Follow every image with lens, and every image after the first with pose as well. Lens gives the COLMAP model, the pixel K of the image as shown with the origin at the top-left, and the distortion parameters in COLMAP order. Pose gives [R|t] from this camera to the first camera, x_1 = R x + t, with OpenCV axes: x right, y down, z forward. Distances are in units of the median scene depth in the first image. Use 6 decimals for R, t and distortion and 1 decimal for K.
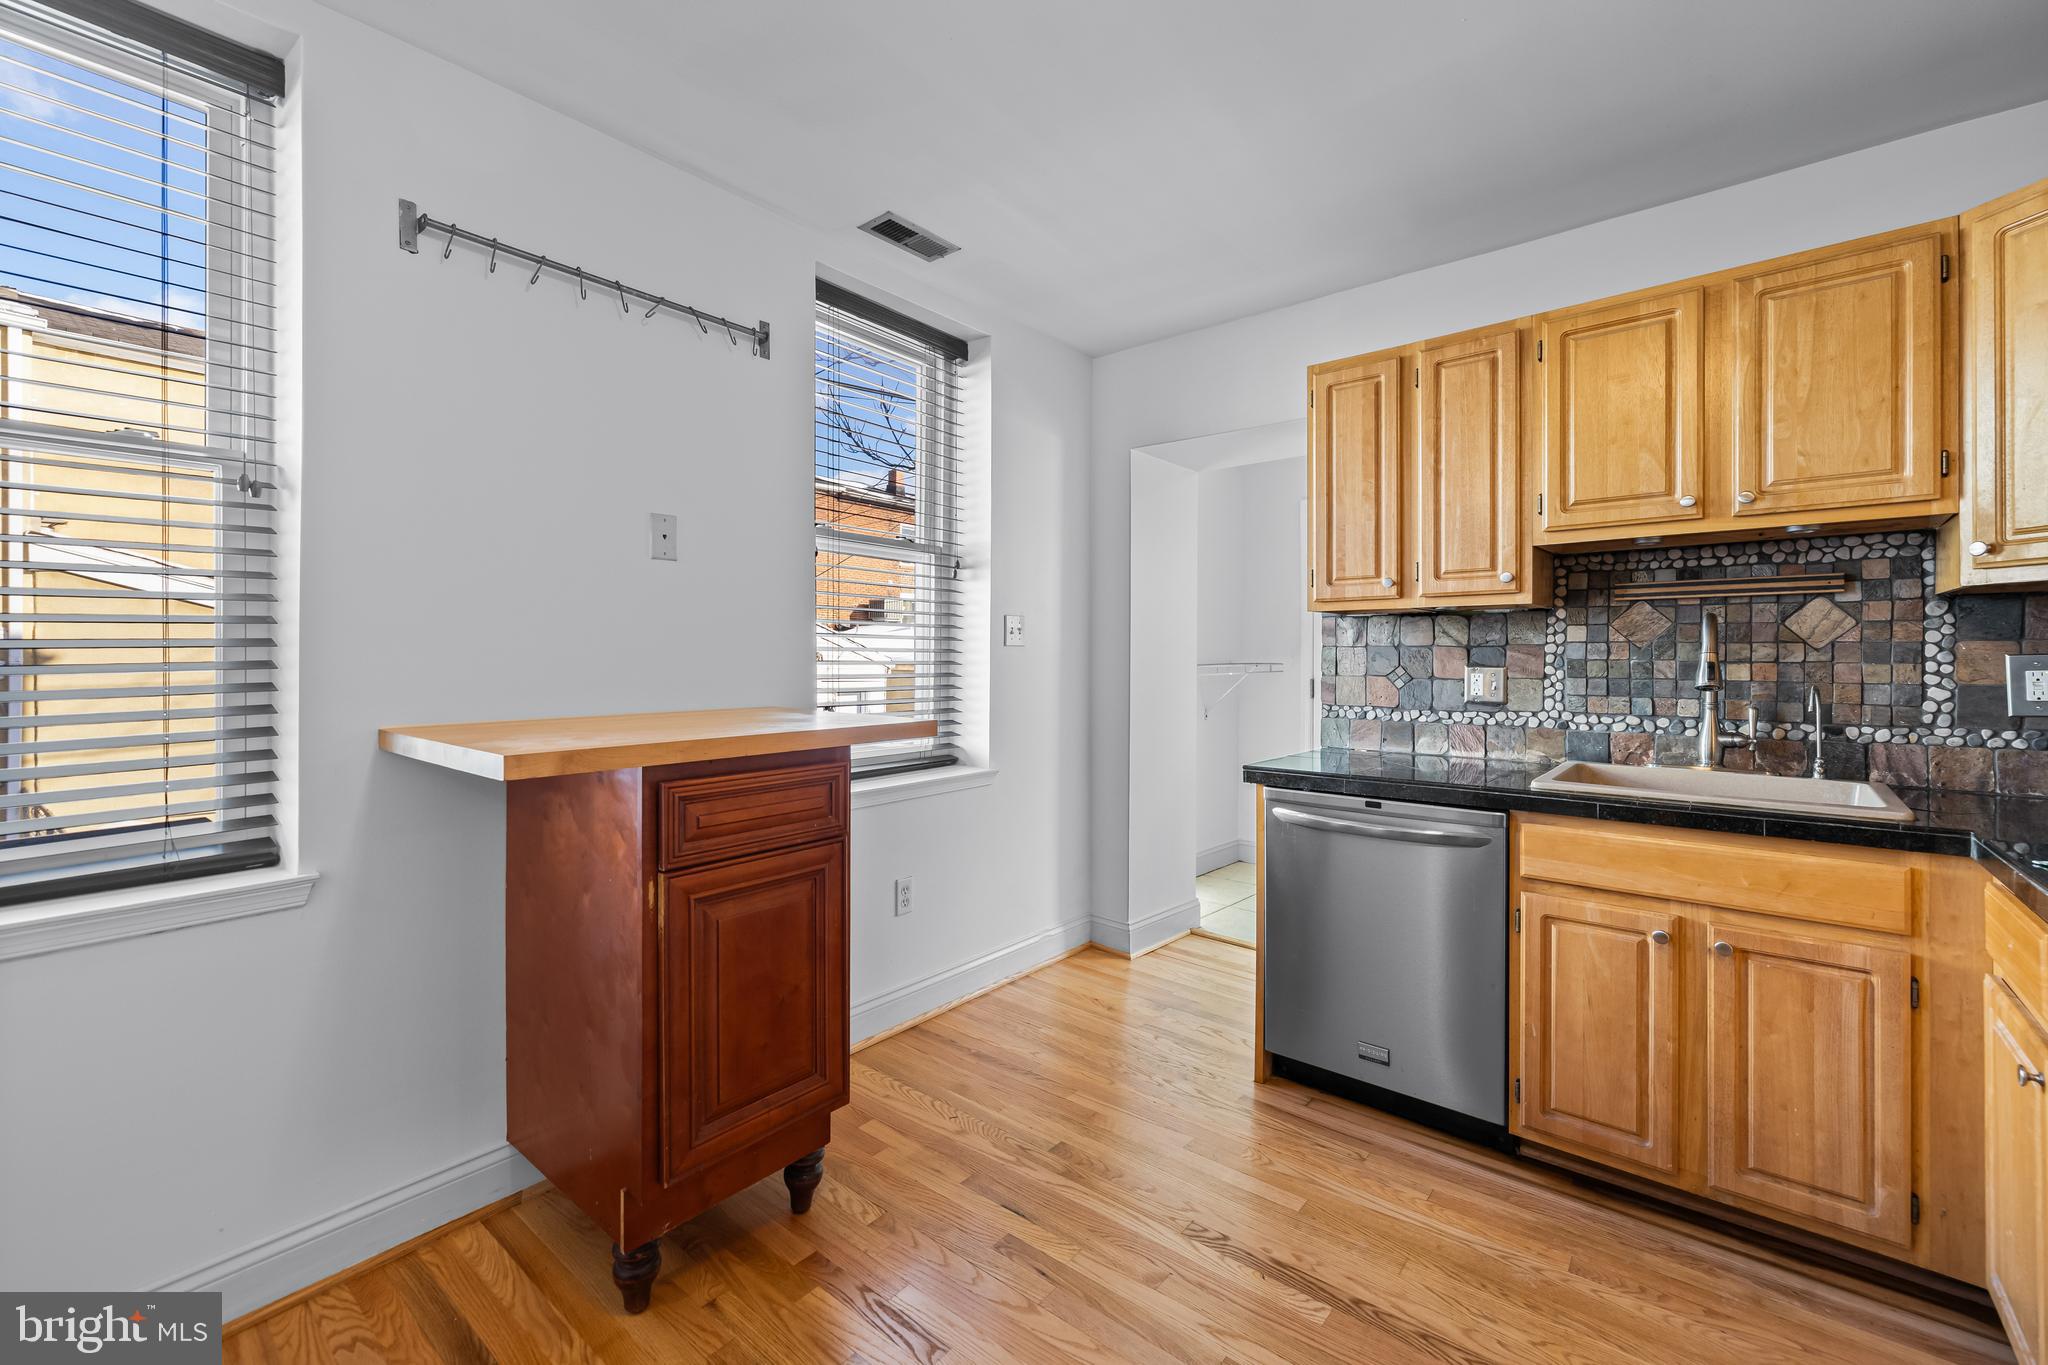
lens RADIAL K [[865.8, 0, 1011.4], [0, 865.8, 654.8], [0, 0, 1]] dist [0.002775, 0.001146]
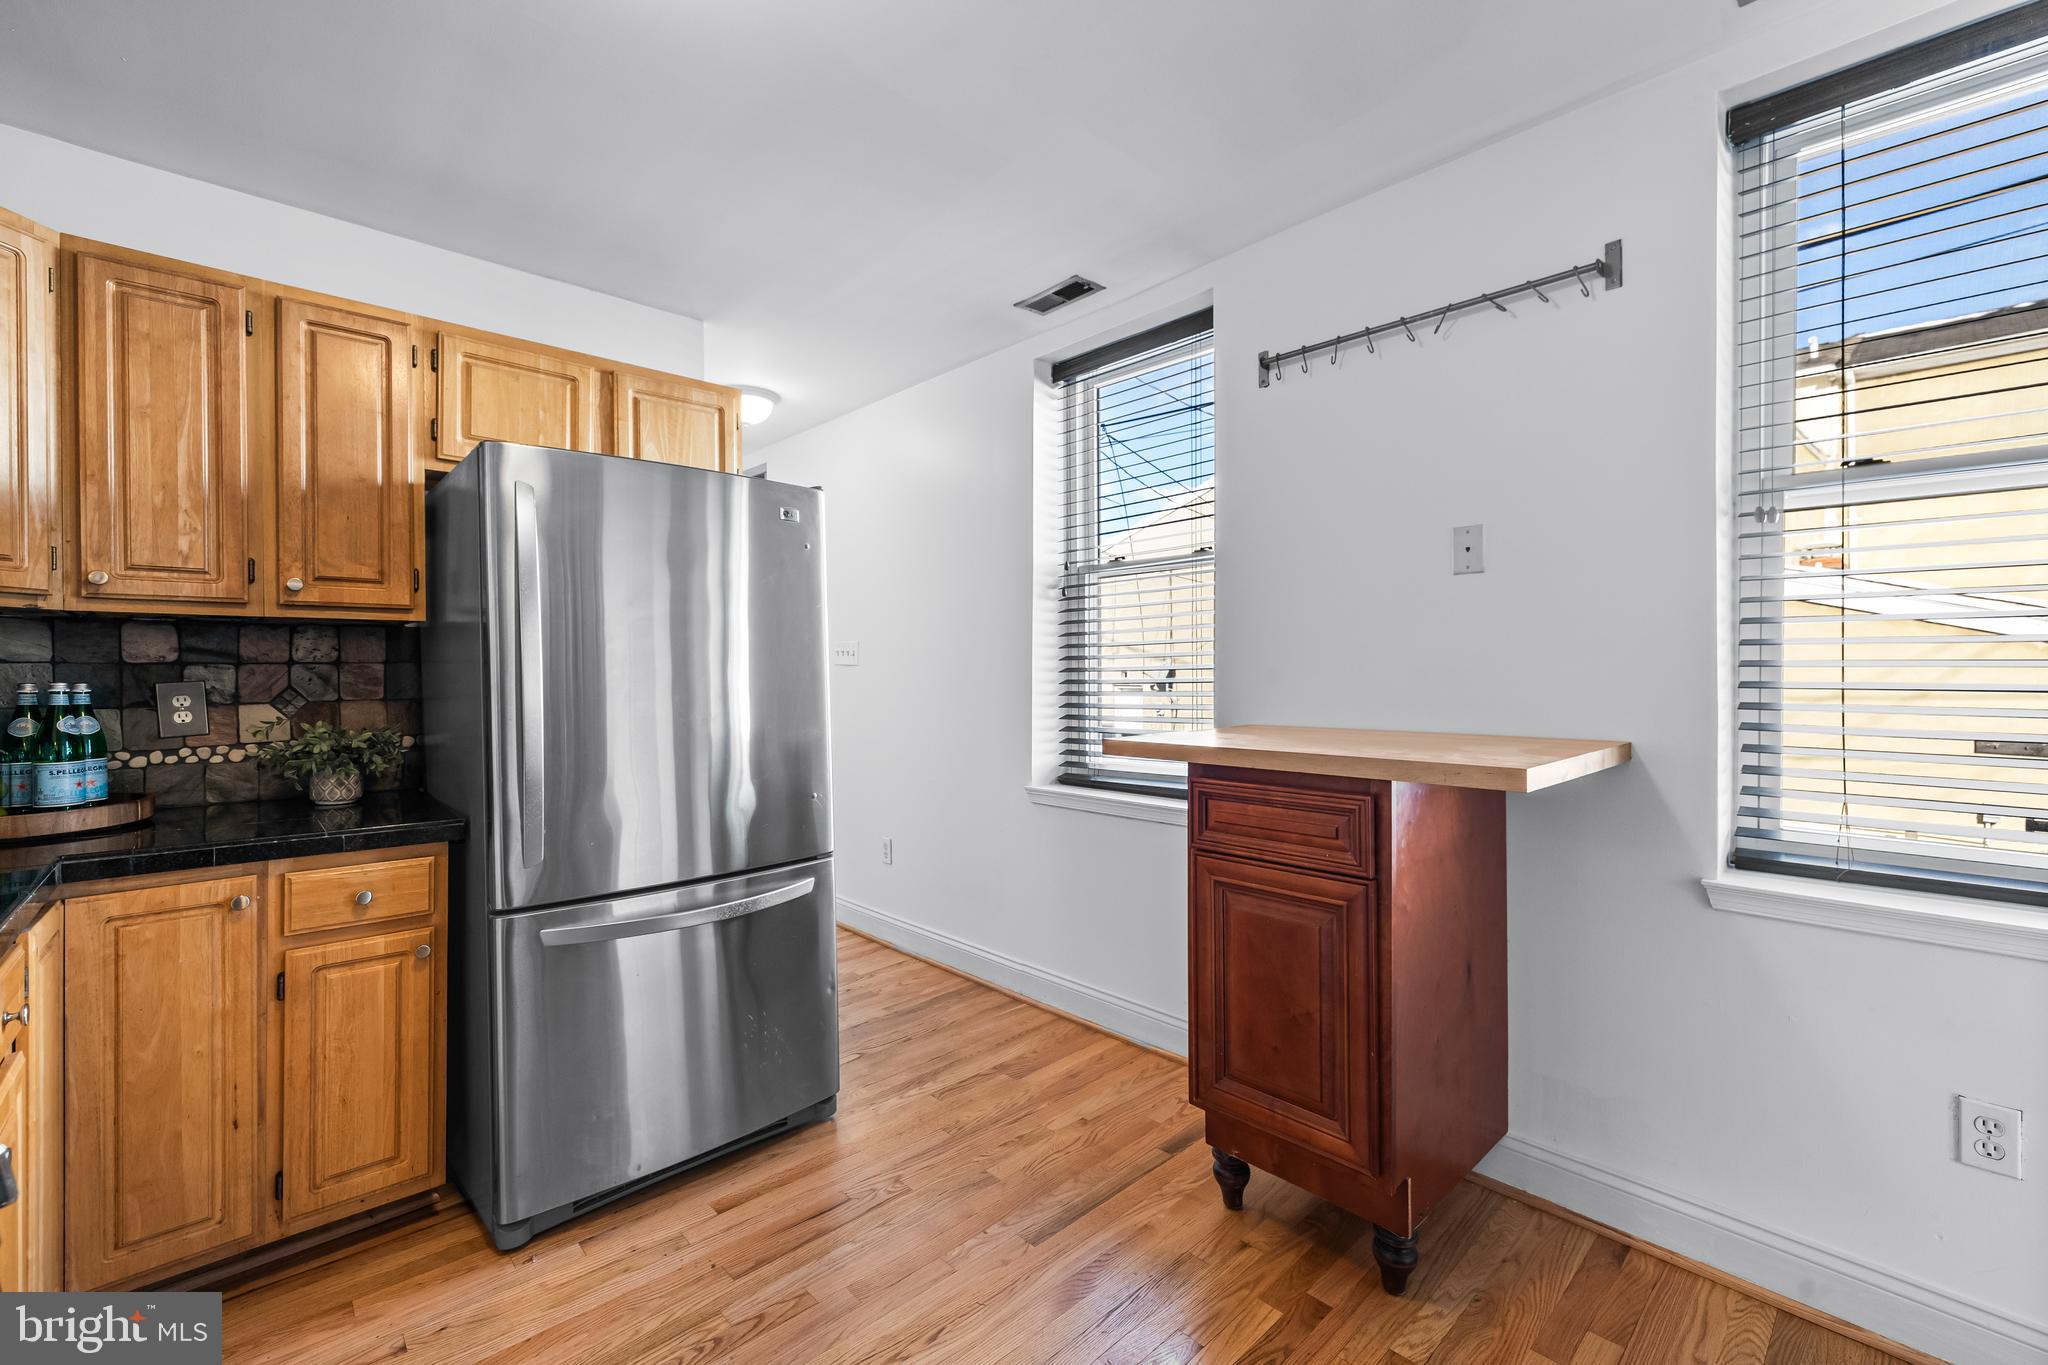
lens RADIAL K [[865.8, 0, 1020.2], [0, 865.8, 673.9], [0, 0, 1]] dist [0.002775, 0.001146]
pose [[-0.126996, 0.003864, -0.991896, 0.803427], [0.003876, 0.999987, 0.003399, -0.006731], [0.991896, -0.003413, -0.127009, 0.838720]]
